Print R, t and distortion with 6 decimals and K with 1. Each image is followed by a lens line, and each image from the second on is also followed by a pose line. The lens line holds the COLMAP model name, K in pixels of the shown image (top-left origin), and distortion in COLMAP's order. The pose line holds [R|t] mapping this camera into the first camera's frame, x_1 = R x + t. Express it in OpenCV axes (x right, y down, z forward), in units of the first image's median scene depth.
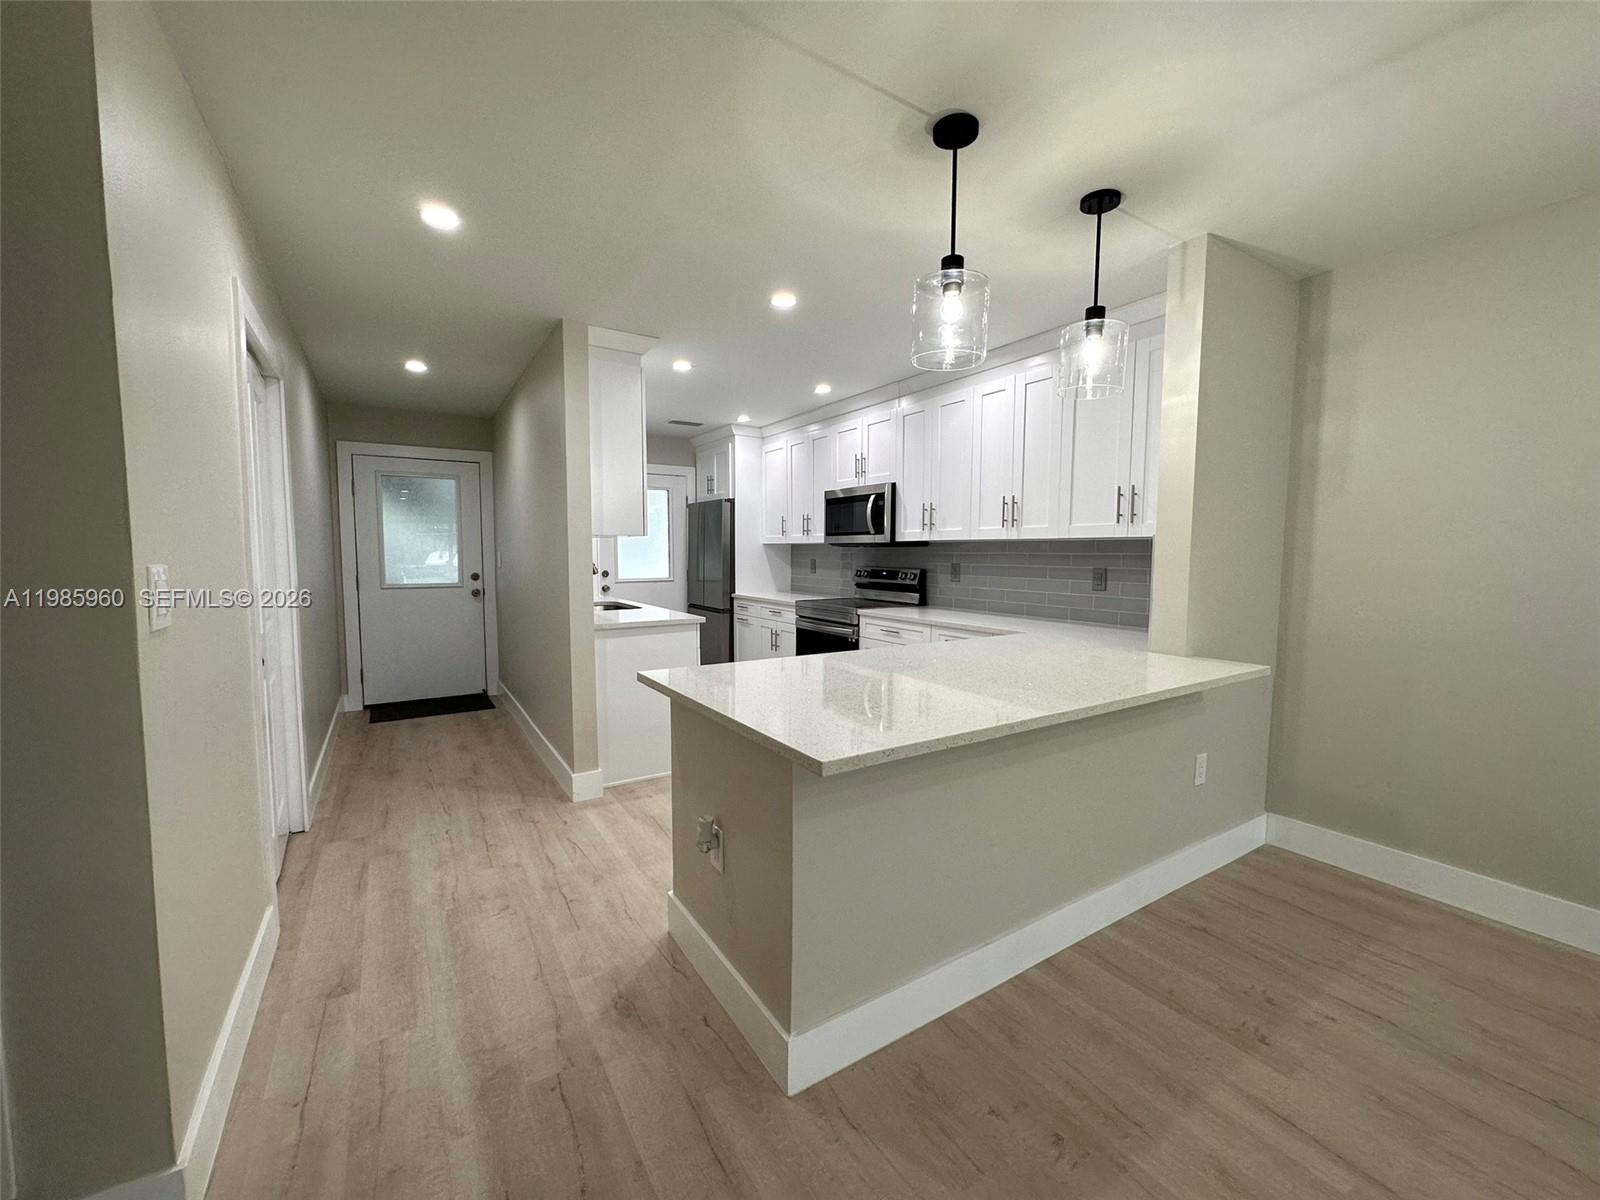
lens RADIAL K [[641.6, 0, 800.0], [0, 641.6, 600.0], [0, 0, 1]] dist [-0.002461, -0.000269]
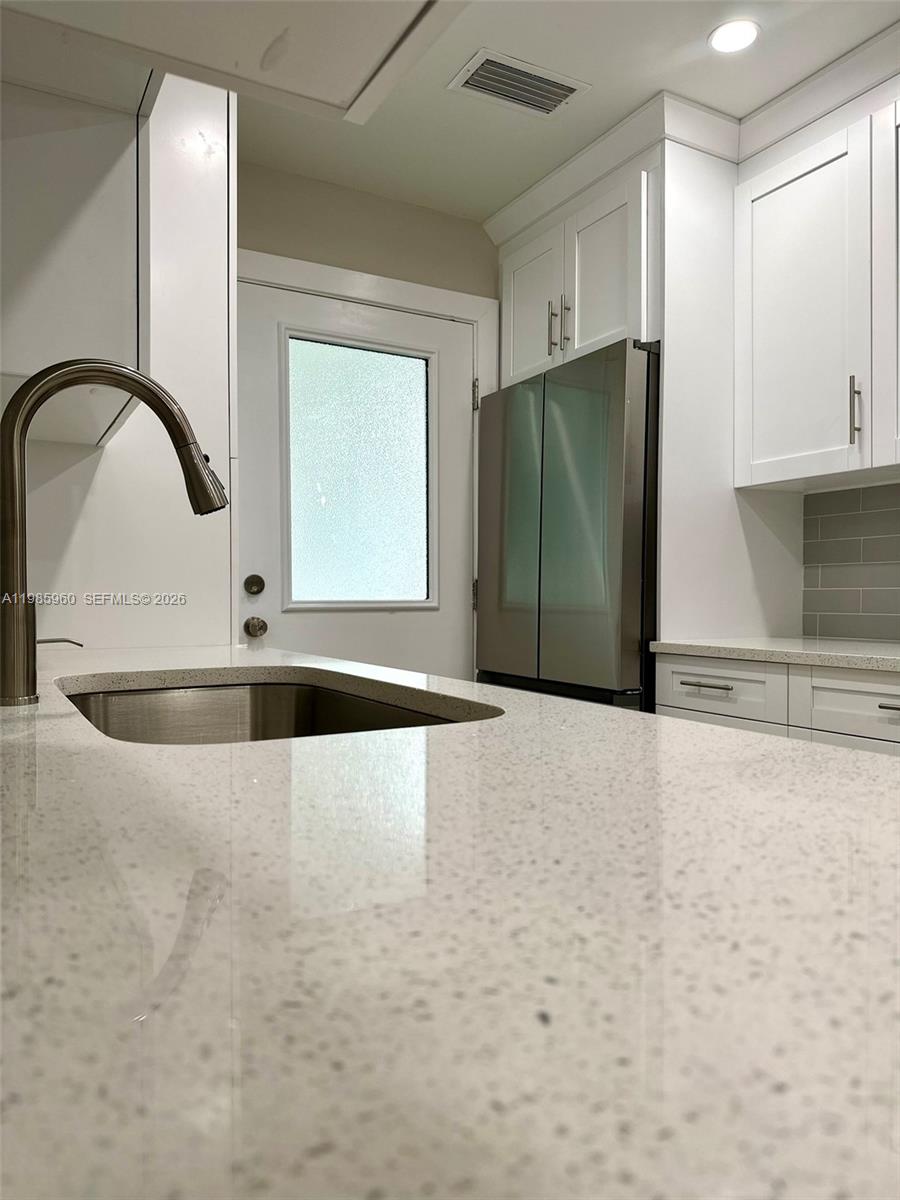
lens RADIAL K [[839.9, 0, 450.0], [0, 839.9, 600.0], [0, 0, 1]] dist [0.085463, -0.085360]
pose [[0.998546, -0.004539, -0.053716, -0.243353], [0.000581, 0.997296, -0.073482, 0.000369], [0.053904, 0.073343, 0.995849, 0.775272]]
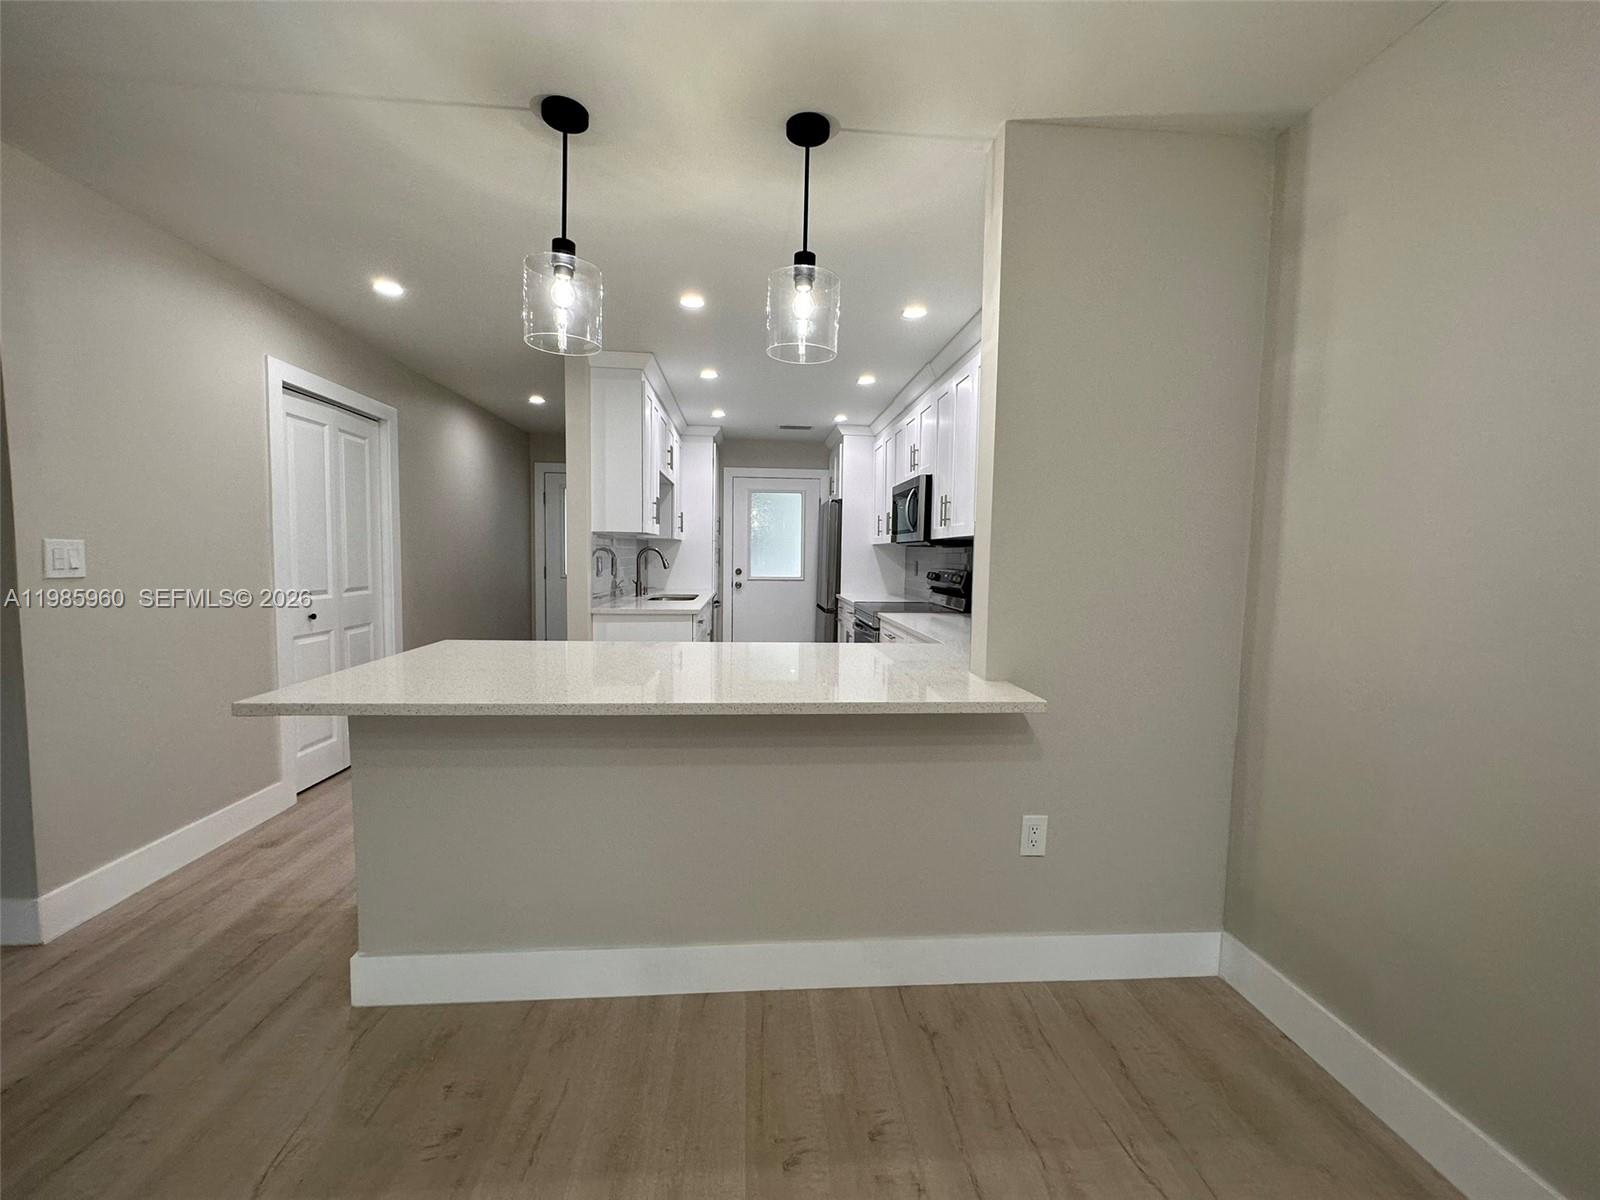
lens RADIAL K [[641.6, 0, 800.0], [0, 641.6, 600.0], [0, 0, 1]] dist [-0.002461, -0.000269]
pose [[0.883288, 0.044413, -0.466723, 0.414072], [-0.049819, 0.998758, 0.000756, 0.001974], [0.466177, 0.022584, 0.884403, 0.118501]]
